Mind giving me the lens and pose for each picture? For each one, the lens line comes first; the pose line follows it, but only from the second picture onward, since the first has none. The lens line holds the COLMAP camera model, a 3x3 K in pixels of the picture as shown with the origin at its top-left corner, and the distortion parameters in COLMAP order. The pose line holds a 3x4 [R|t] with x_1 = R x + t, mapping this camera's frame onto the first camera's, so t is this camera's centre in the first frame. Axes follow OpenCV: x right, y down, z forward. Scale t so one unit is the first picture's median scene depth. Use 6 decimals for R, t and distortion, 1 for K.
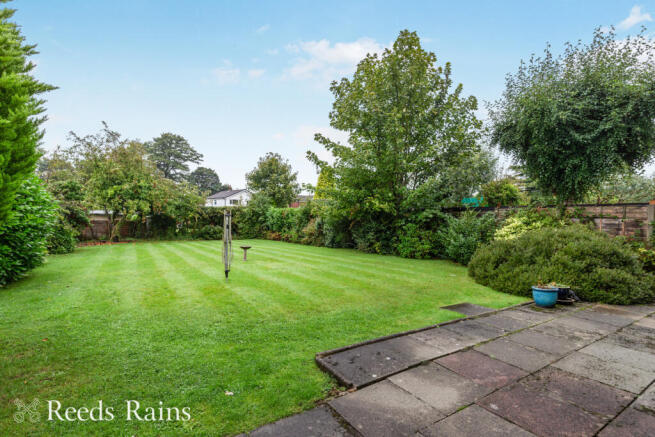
lens RADIAL K [[302.1, 0, 333.4], [0, 302.1, 220.1], [0, 0, 1]] dist [0.012426, -0.004851]
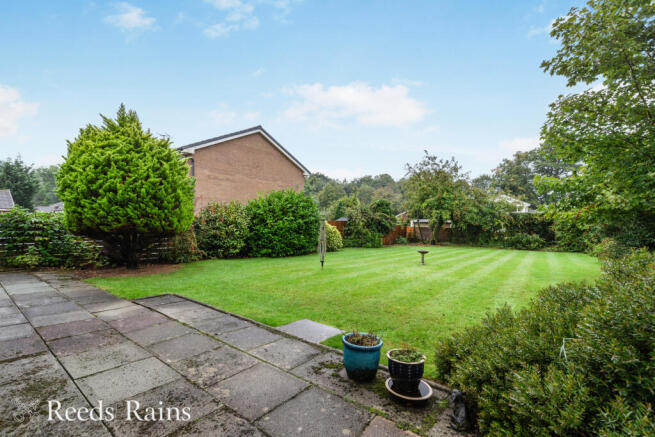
lens RADIAL K [[302.1, 0, 329.8], [0, 302.1, 222.2], [0, 0, 1]] dist [0.012426, -0.004851]
pose [[0.325590, -0.015034, -0.945392, 0.922995], [-0.008570, 0.999786, -0.018851, 0.019755], [0.945472, 0.014240, 0.325391, 0.599313]]
